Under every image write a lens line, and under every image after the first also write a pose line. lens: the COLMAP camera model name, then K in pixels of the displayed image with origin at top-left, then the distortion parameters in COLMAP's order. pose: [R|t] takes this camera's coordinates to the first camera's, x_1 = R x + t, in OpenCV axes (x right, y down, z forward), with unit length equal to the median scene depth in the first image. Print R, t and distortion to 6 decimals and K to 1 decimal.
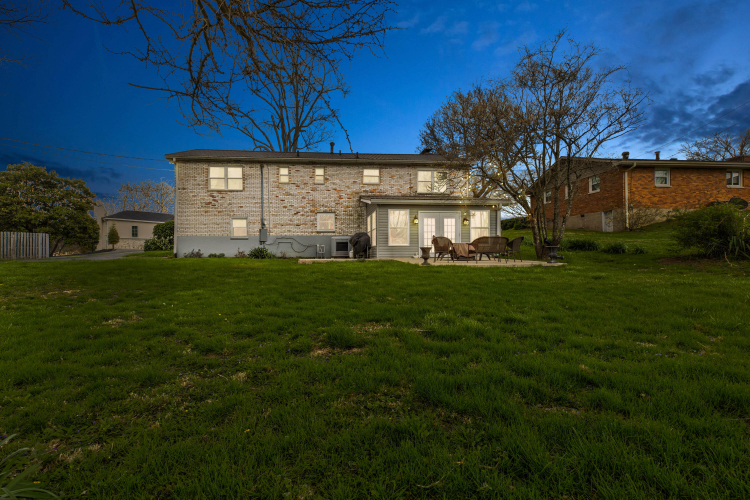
lens RADIAL K [[377.8, 0, 390.2], [0, 377.8, 258.1], [0, 0, 1]] dist [-0.016735, -0.000143]
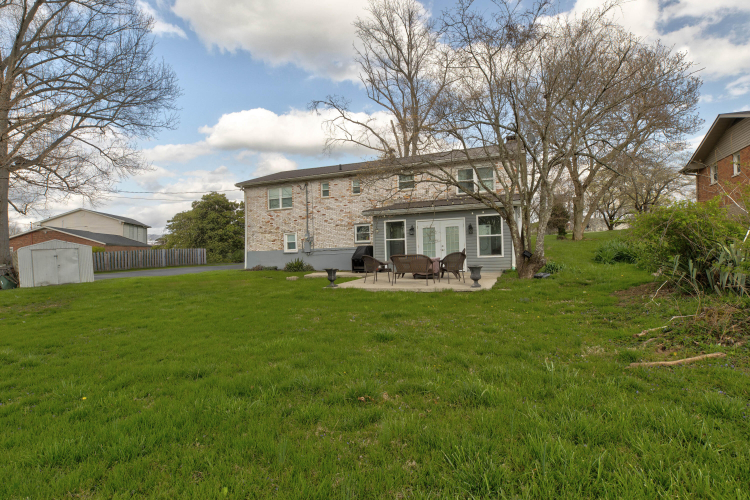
lens RADIAL K [[377.8, 0, 390.2], [0, 377.8, 258.1], [0, 0, 1]] dist [-0.016735, -0.000143]
pose [[0.898779, -0.017286, -0.438062, 0.347245], [0.021203, 0.999767, 0.004052, -0.033835], [0.437890, -0.012931, 0.898936, 0.141574]]
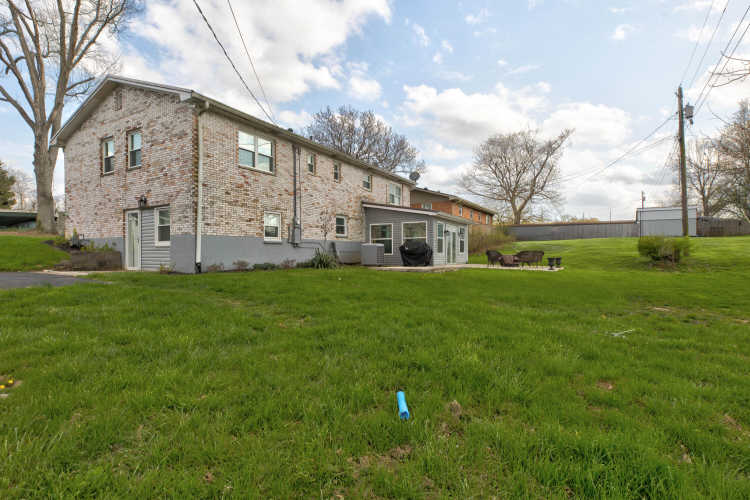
lens RADIAL K [[377.8, 0, 390.2], [0, 377.8, 258.1], [0, 0, 1]] dist [-0.016735, -0.000143]
pose [[0.538058, -0.005959, 0.842887, -0.899164], [0.001762, 0.999981, 0.005945, -0.025341], [-0.842906, -0.001714, 0.538058, 0.439607]]
